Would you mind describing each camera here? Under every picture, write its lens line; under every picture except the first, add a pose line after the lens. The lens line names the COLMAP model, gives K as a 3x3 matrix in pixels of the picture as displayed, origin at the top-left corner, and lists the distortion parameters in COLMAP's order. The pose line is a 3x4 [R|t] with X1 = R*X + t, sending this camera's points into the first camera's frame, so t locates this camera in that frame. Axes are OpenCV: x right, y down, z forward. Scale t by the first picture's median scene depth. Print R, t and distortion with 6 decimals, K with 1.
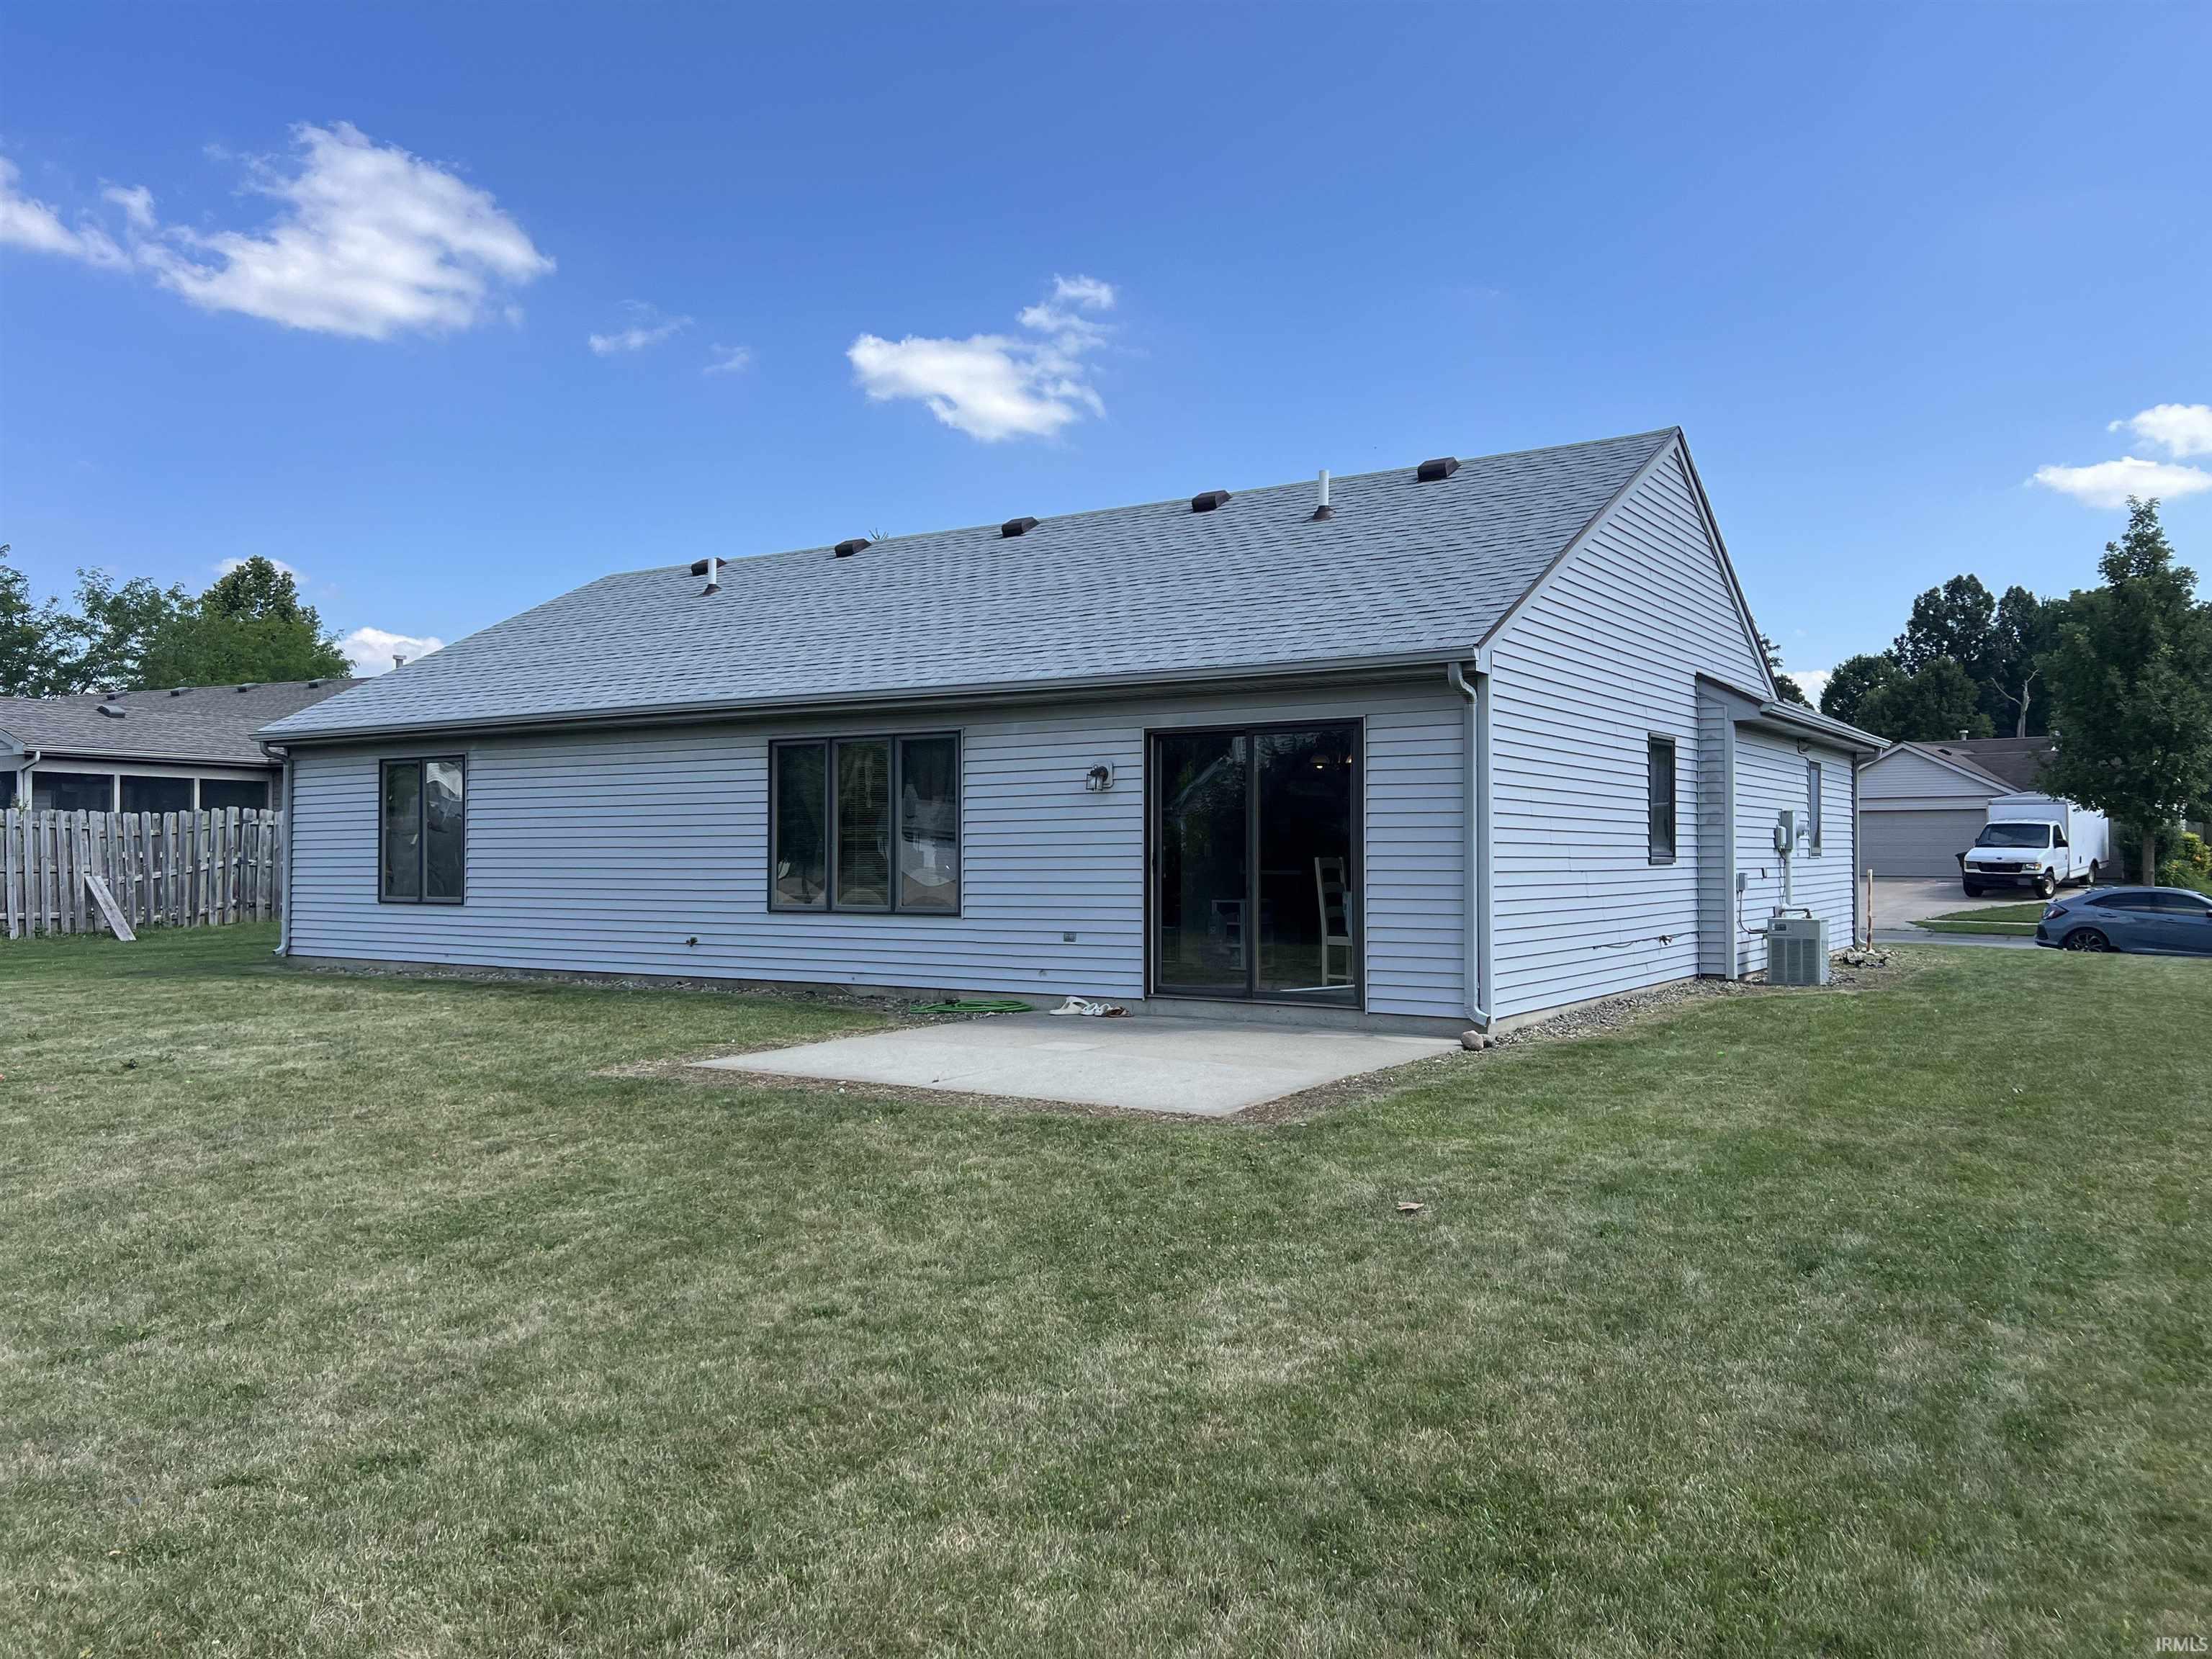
lens RADIAL K [[1670.1, 0, 1093.2], [0, 1670.1, 821.7], [0, 0, 1]] dist [0.121676, -0.180157]
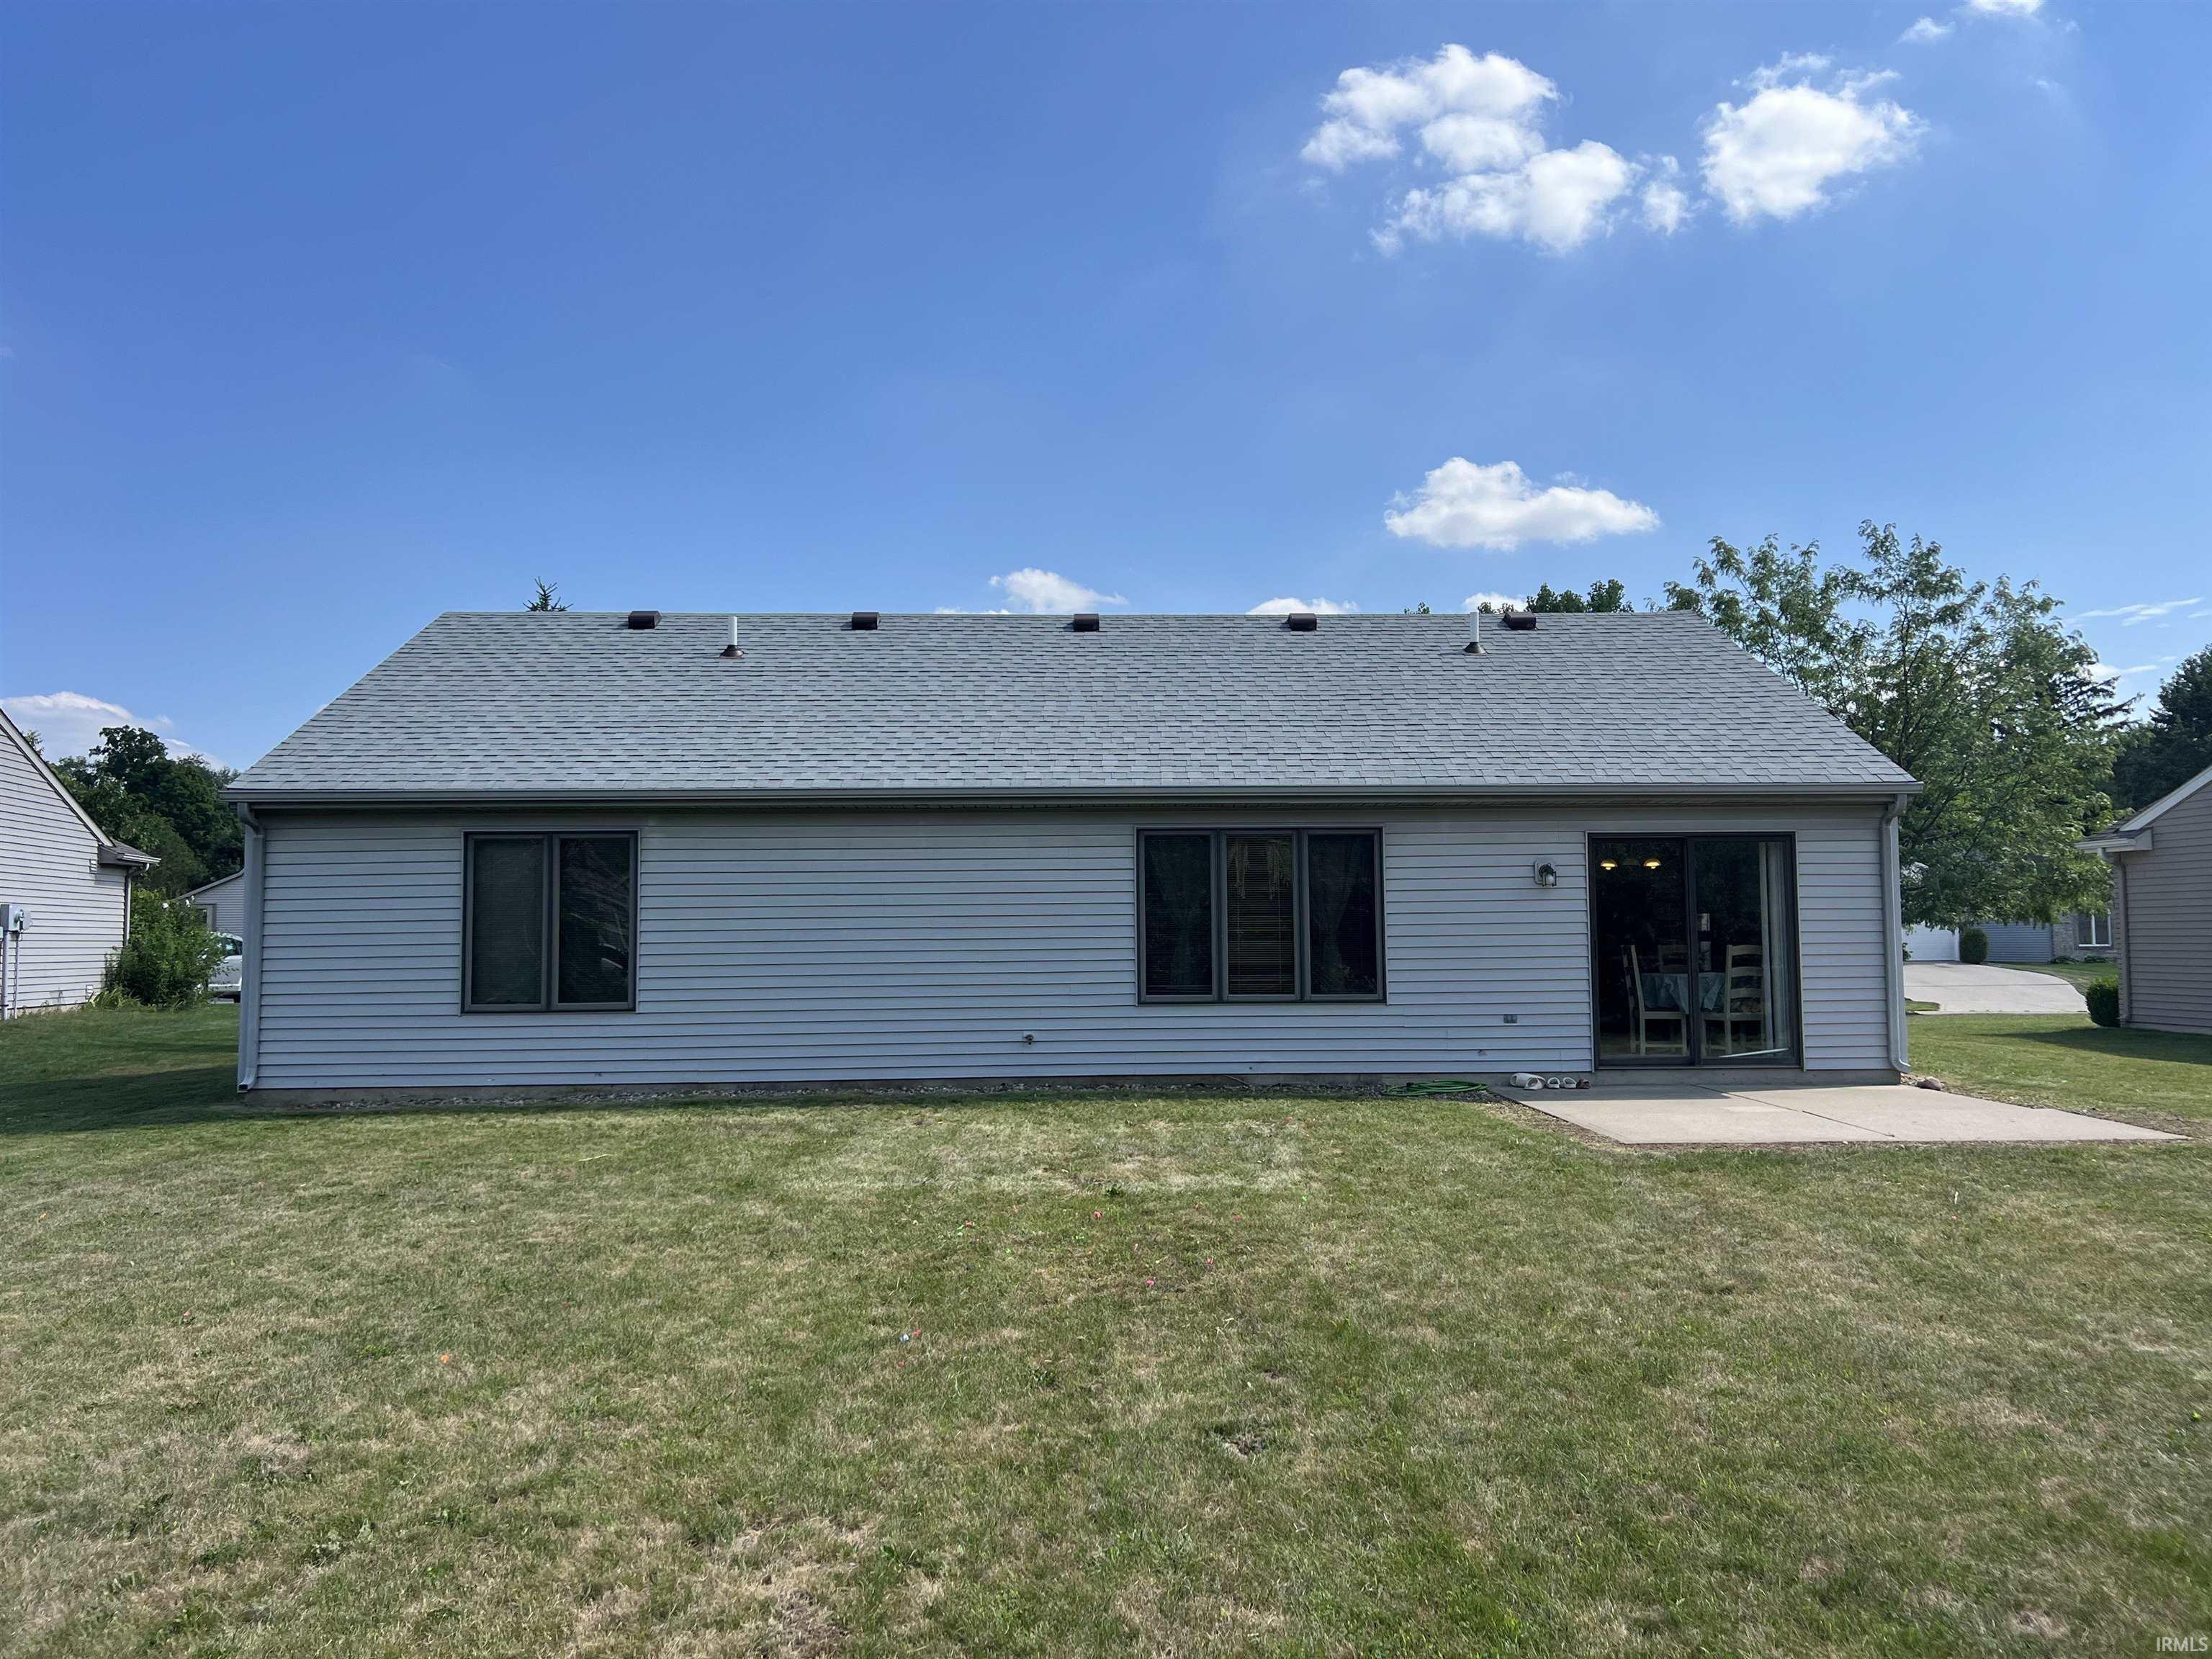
lens RADIAL K [[1670.1, 0, 1093.2], [0, 1670.1, 821.7], [0, 0, 1]] dist [0.121676, -0.180157]
pose [[0.819469, 0.041014, 0.571655, -0.815233], [-0.002337, 0.997667, -0.068228, 0.014743], [-0.573119, 0.054575, 0.817653, 0.221446]]
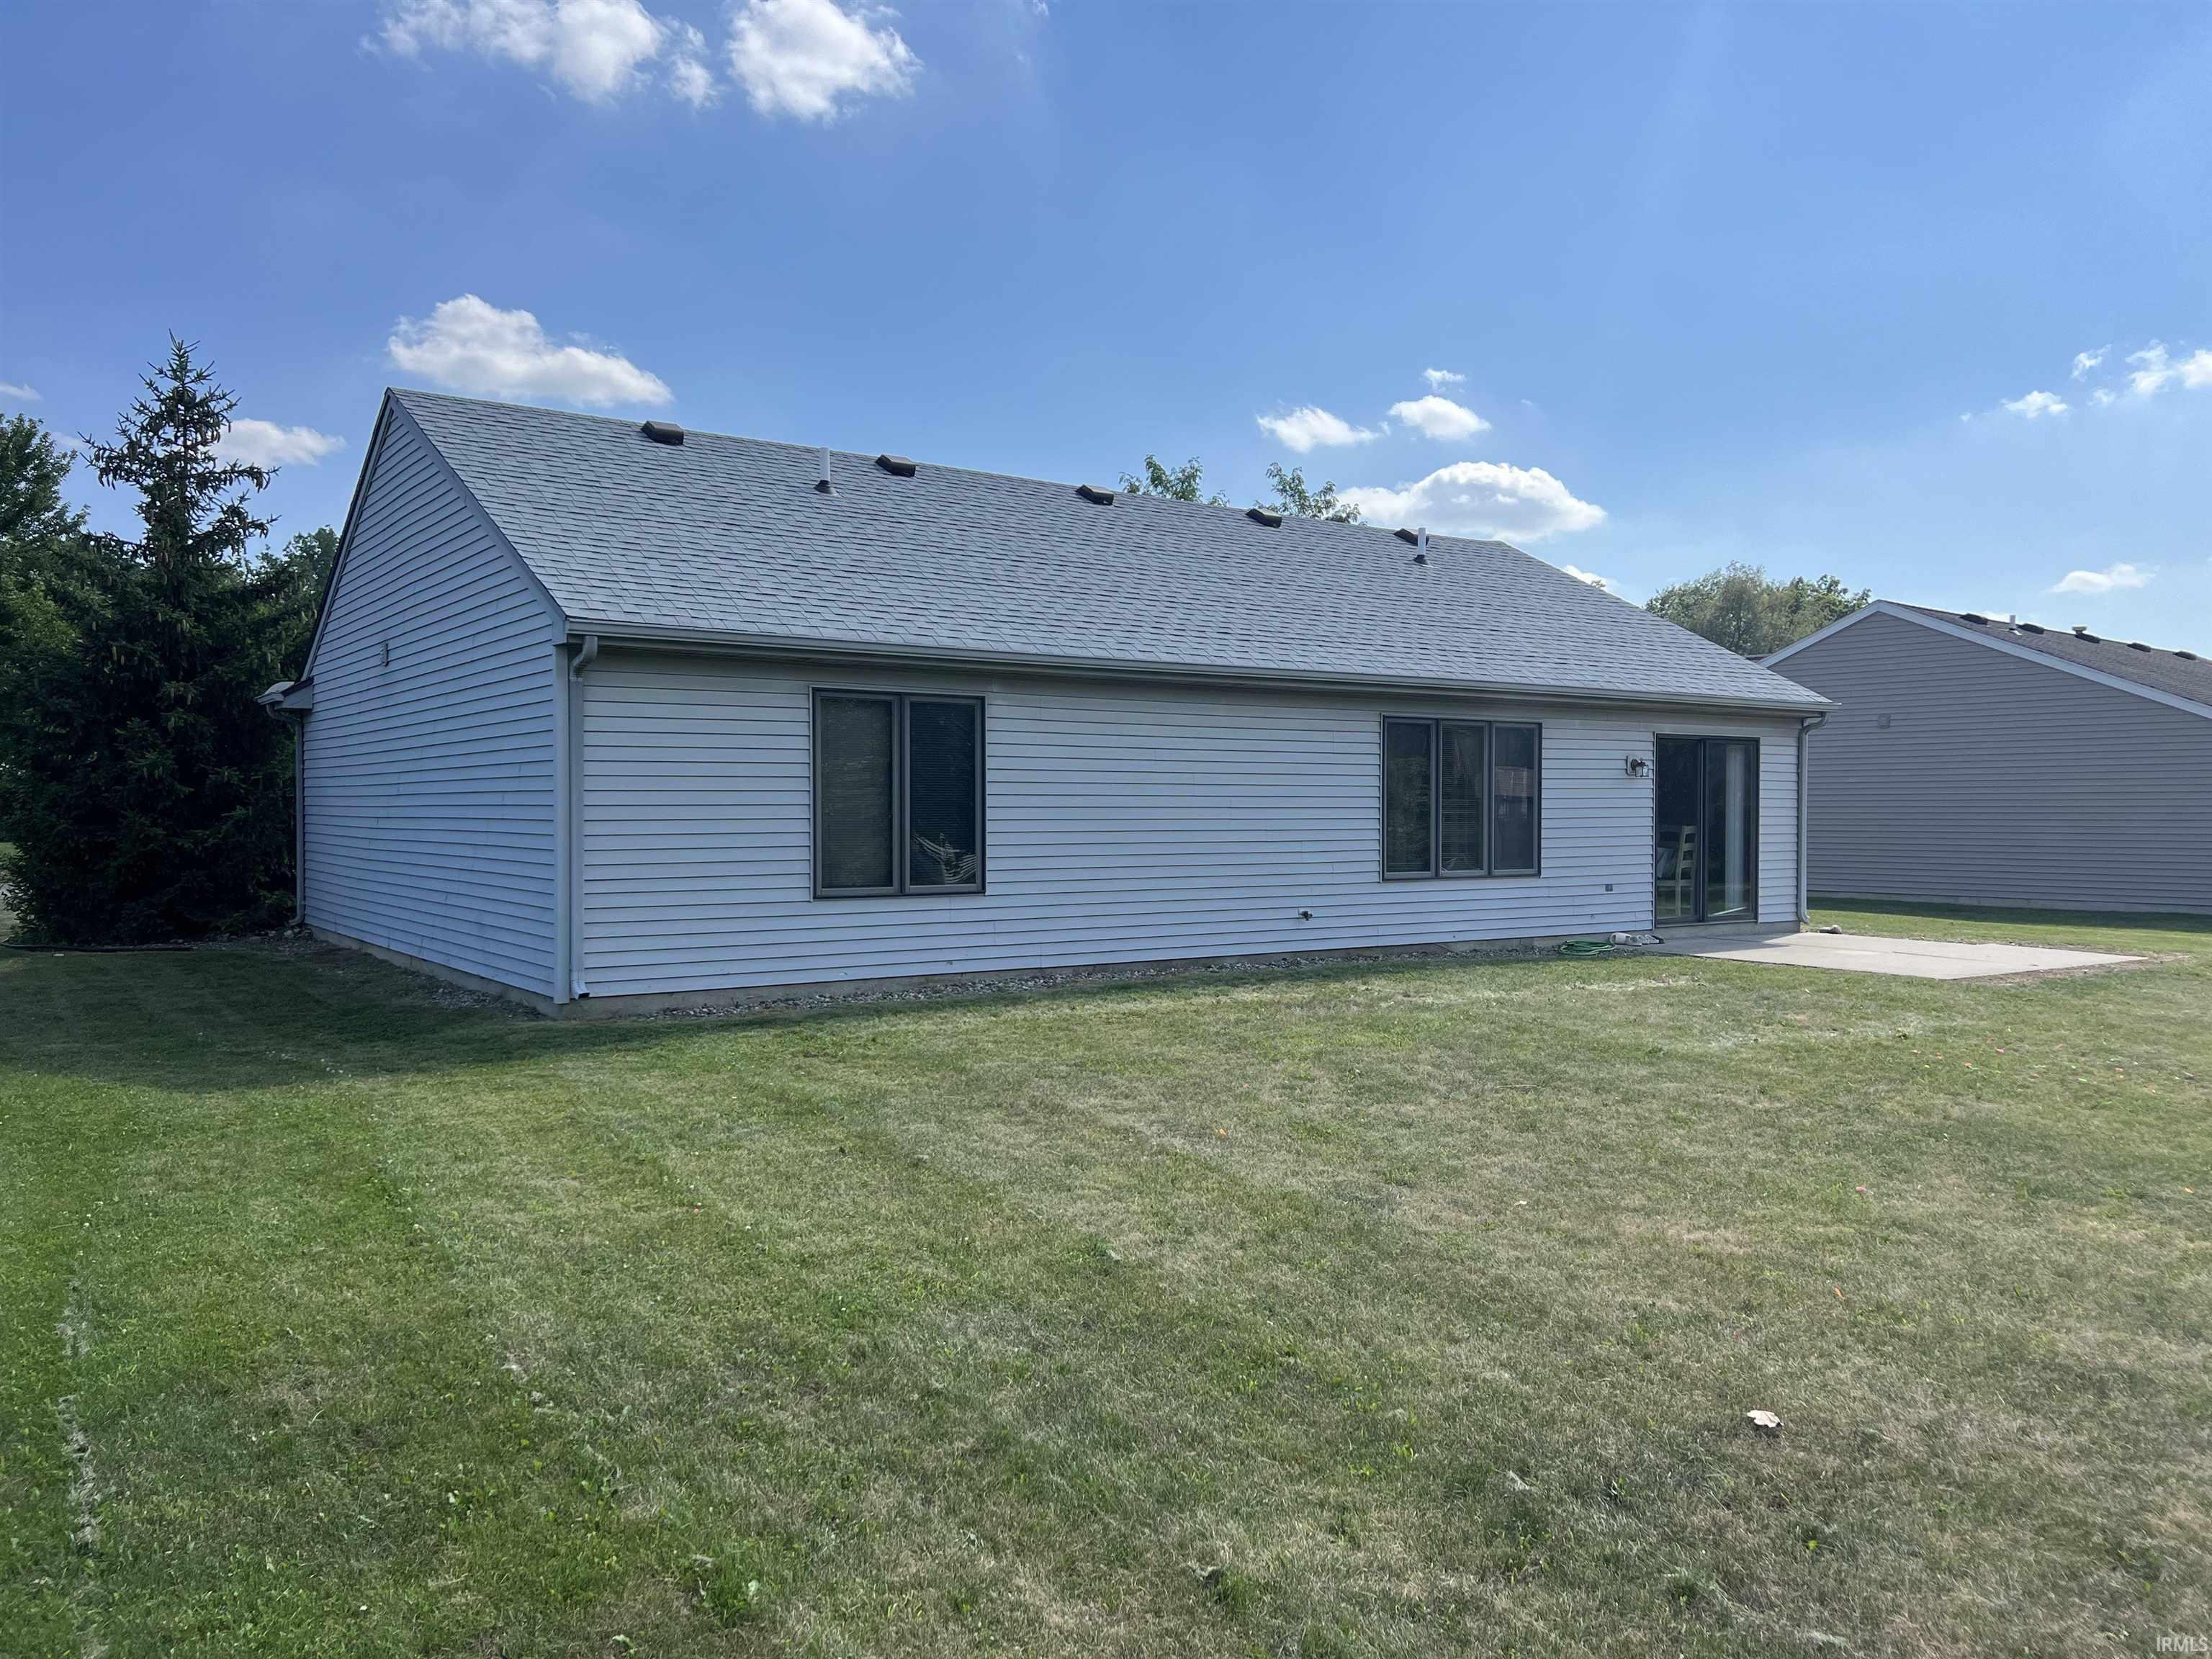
lens RADIAL K [[1670.1, 0, 1093.2], [0, 1670.1, 821.7], [0, 0, 1]] dist [0.121676, -0.180157]
pose [[0.366489, 0.001547, 0.930421, -1.291308], [-0.012017, 0.999923, 0.003071, 0.016687], [-0.930345, -0.012307, 0.366479, 0.825132]]
